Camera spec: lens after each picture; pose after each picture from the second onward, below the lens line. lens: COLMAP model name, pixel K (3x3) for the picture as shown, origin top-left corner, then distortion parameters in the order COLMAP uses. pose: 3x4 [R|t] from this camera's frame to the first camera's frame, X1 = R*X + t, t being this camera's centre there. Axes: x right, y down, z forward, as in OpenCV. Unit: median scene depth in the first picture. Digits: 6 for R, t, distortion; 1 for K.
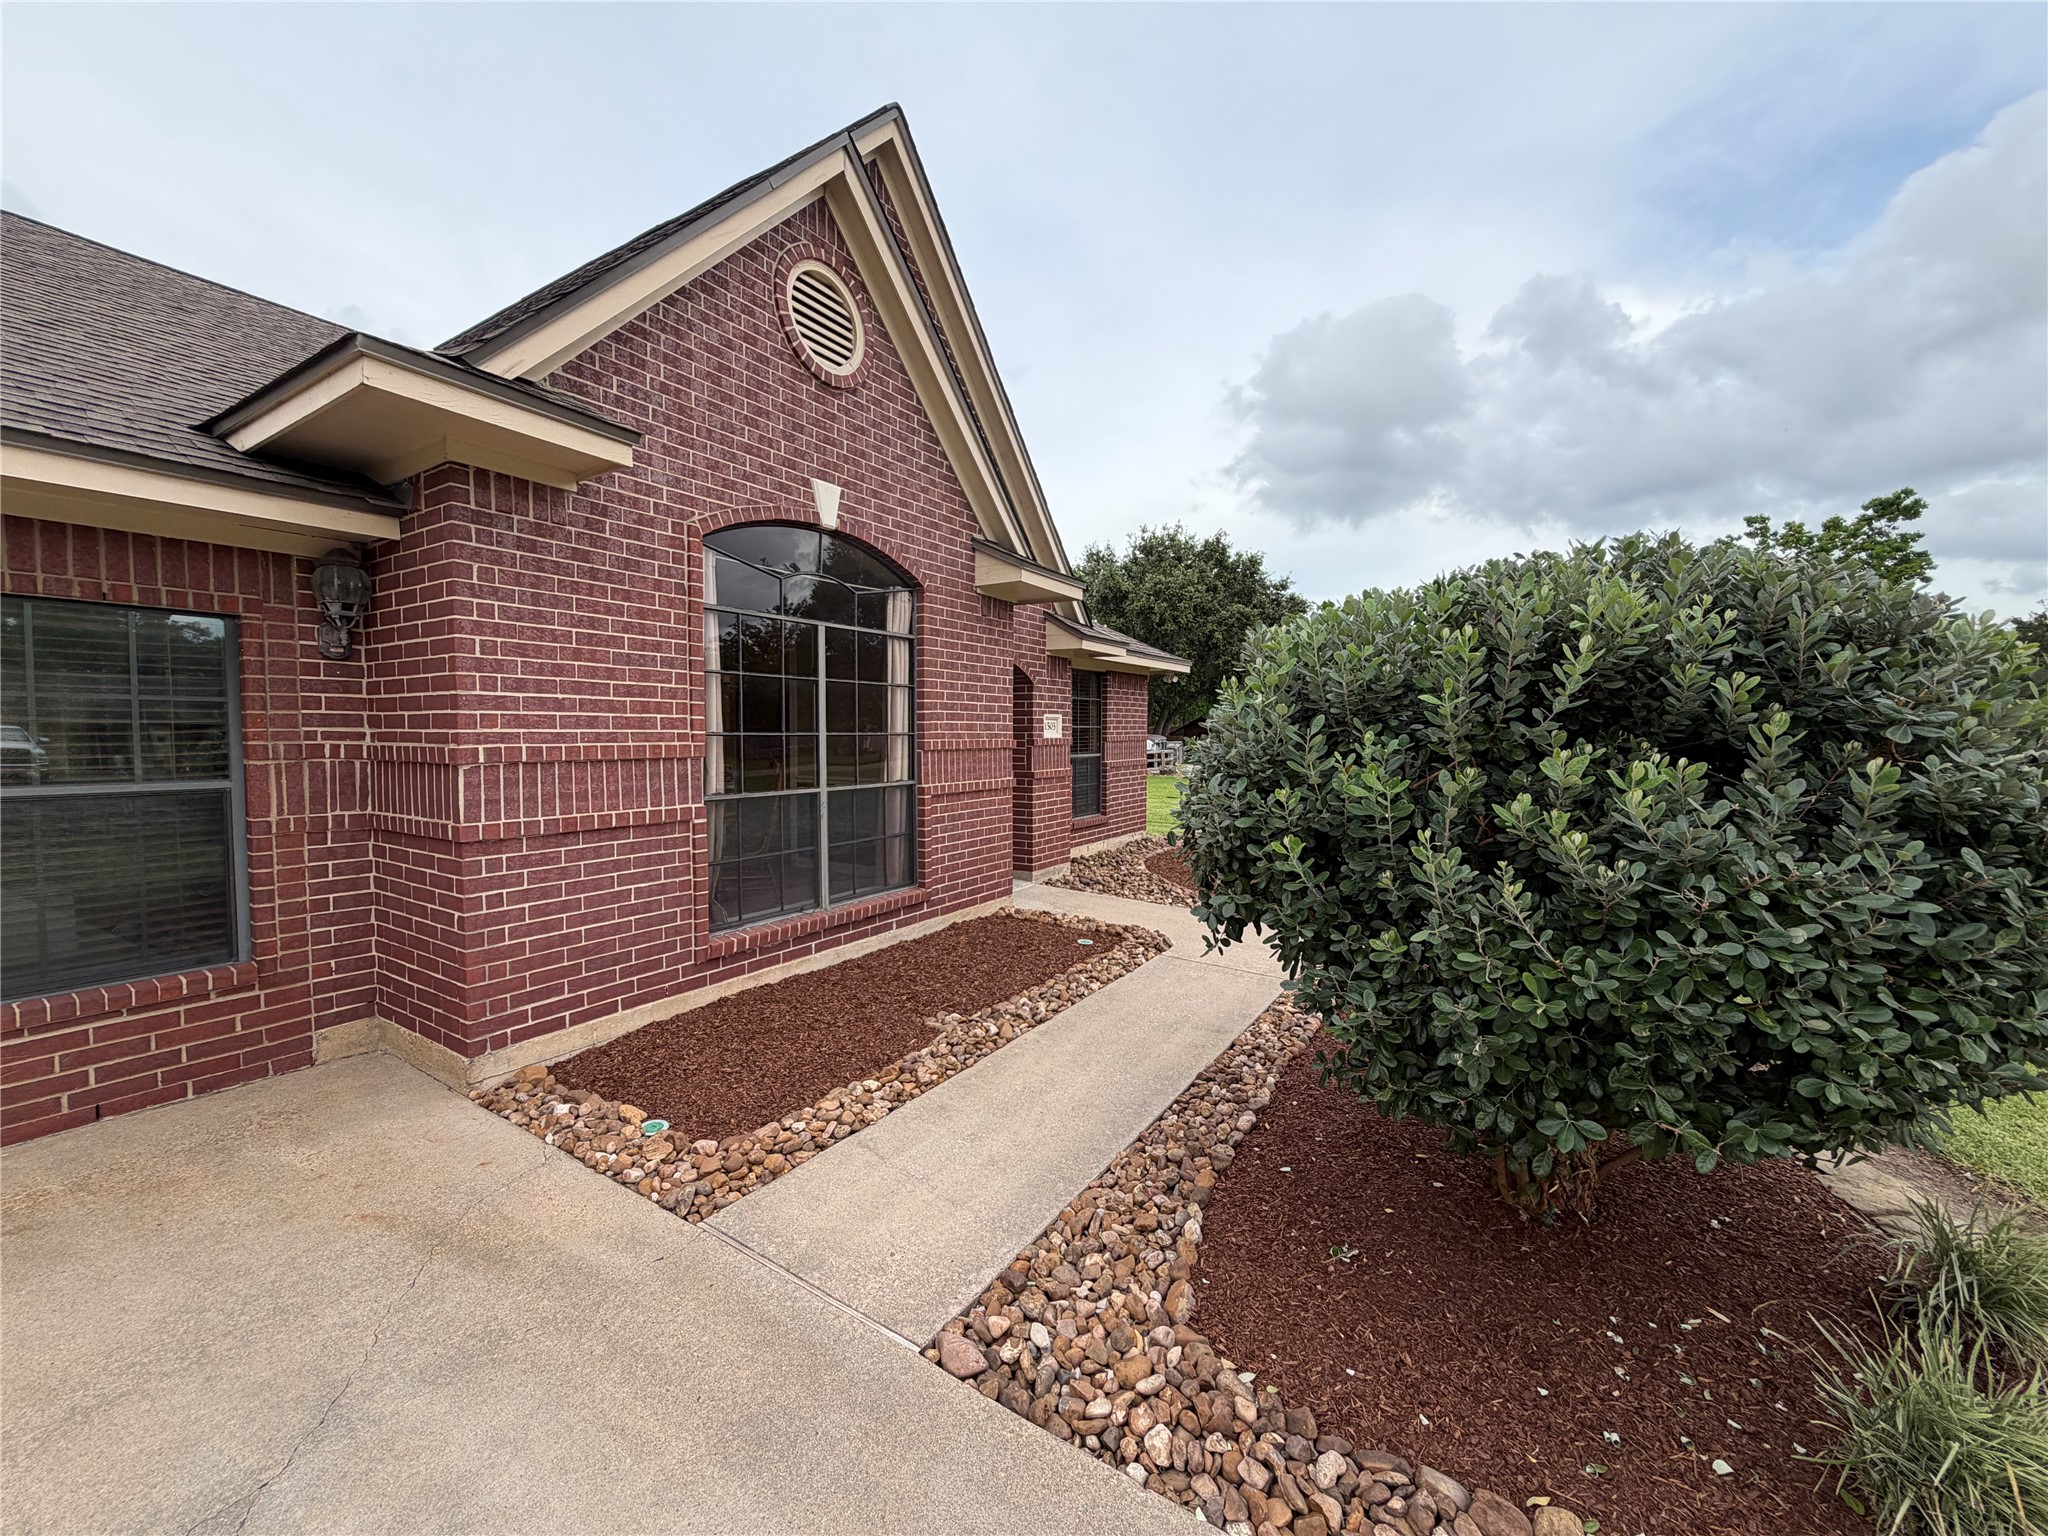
lens RADIAL K [[813.0, 0, 1033.7], [0, 813.0, 770.3], [0, 0, 1]] dist [-0.001472, -0.000424]
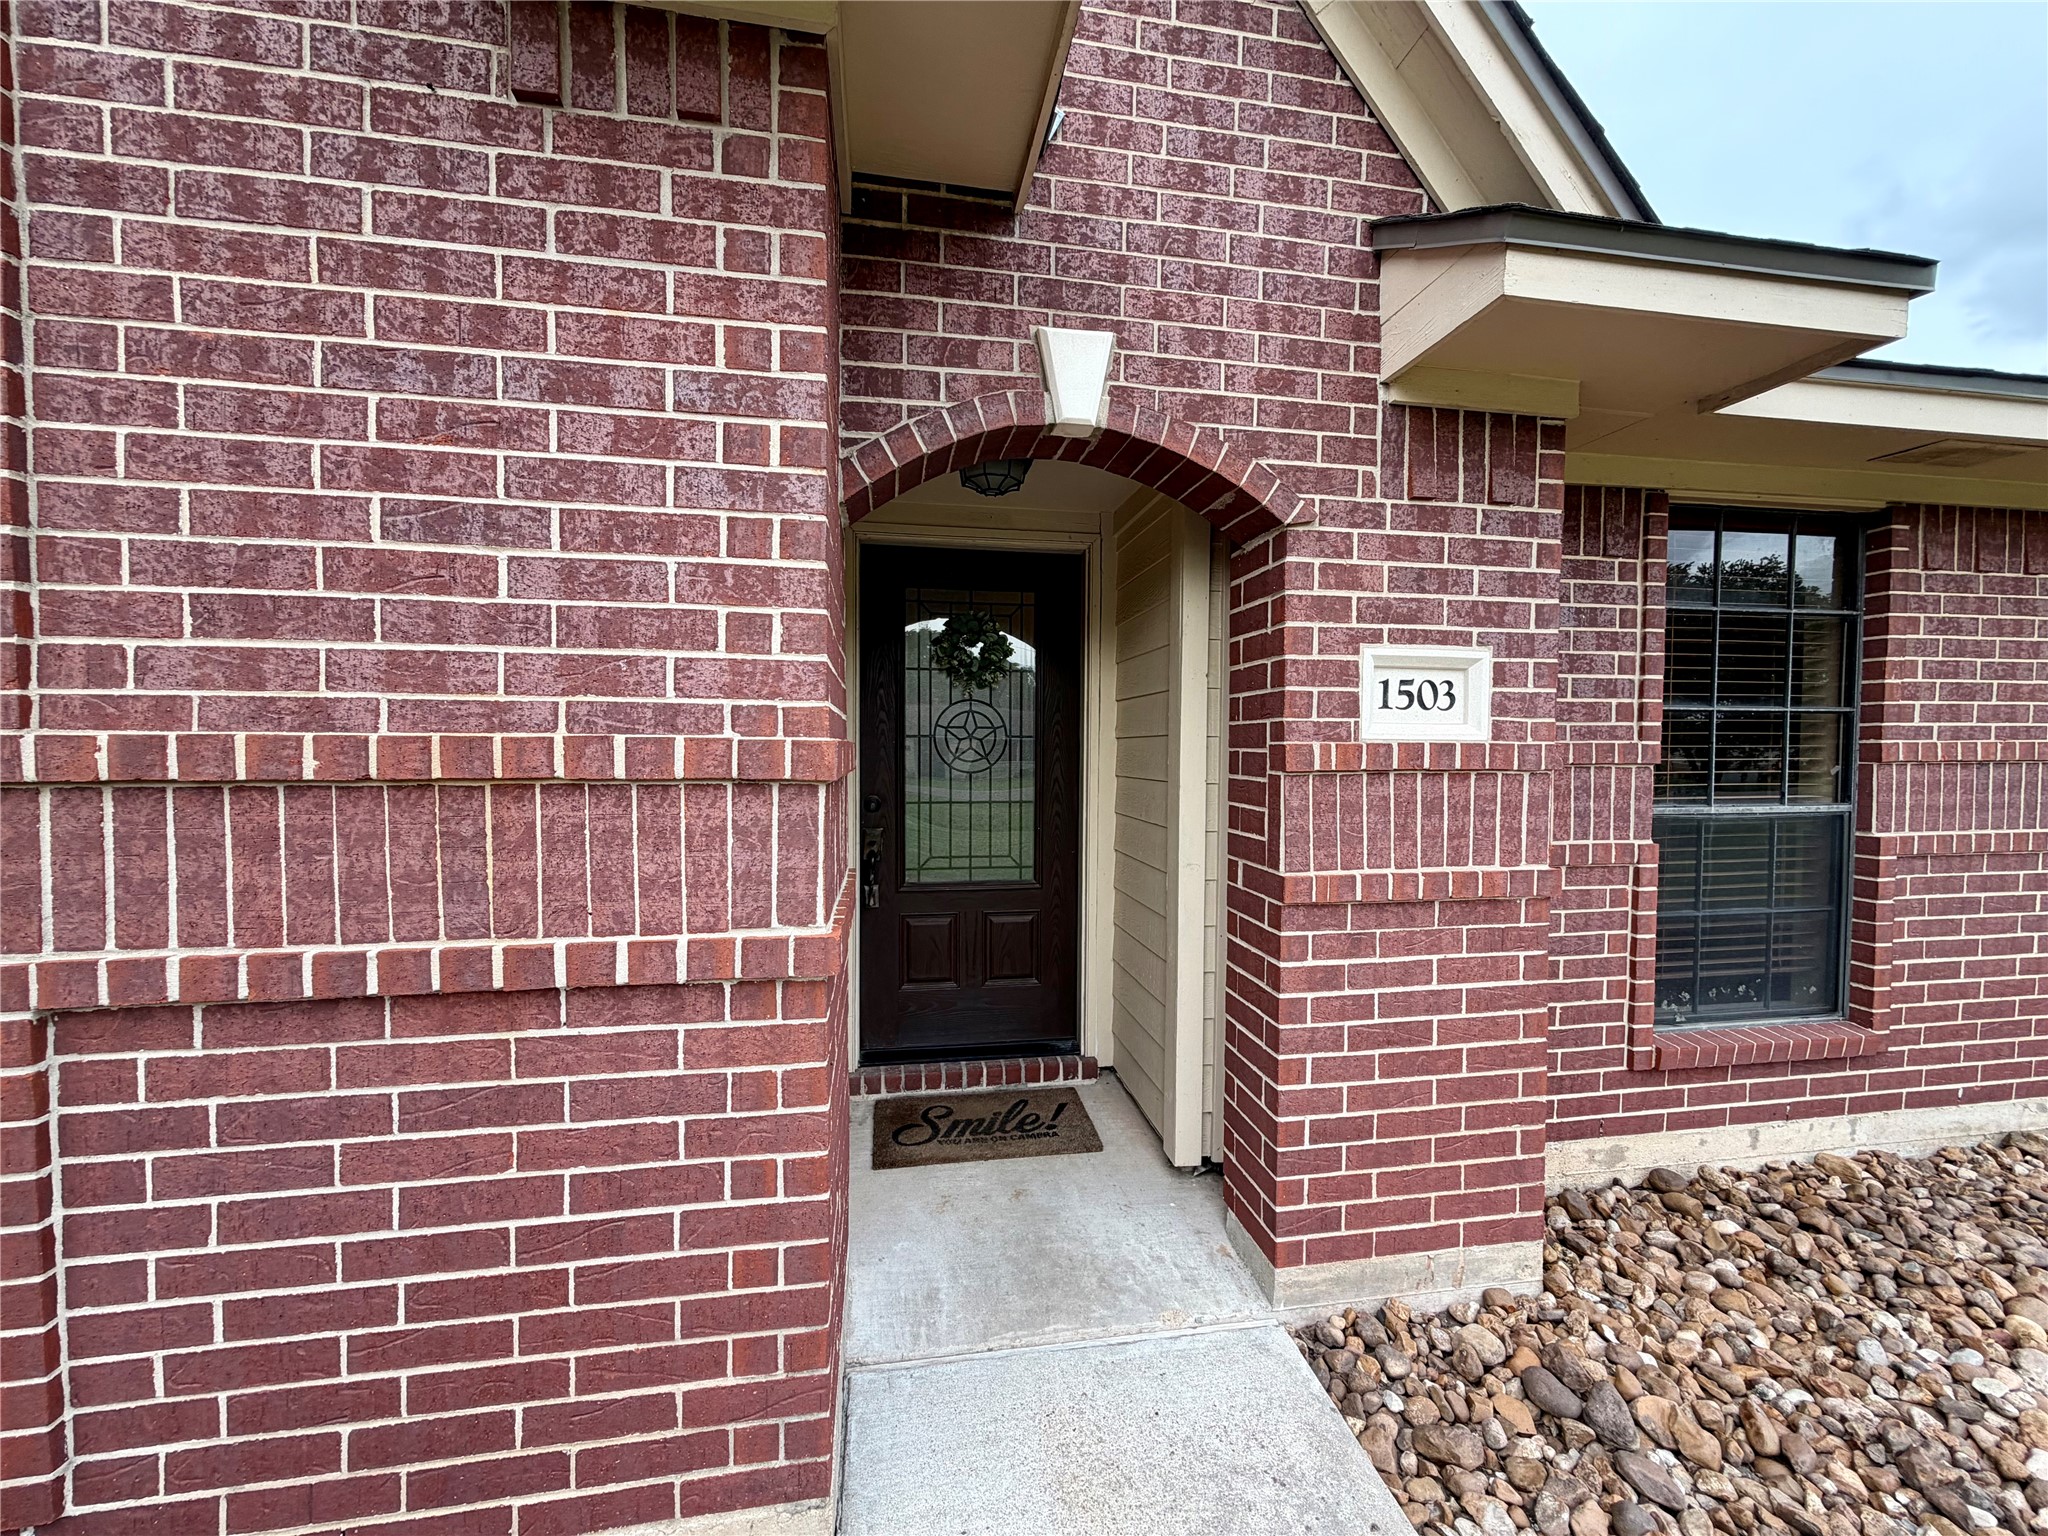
lens RADIAL K [[813.0, 0, 1011.0], [0, 813.0, 773.2], [0, 0, 1]] dist [-0.001472, -0.000424]
pose [[0.659082, 0.028241, -0.751540, 0.178510], [-0.038928, 0.999236, 0.003411, -0.036990], [0.751063, 0.027008, 0.659678, 1.045858]]
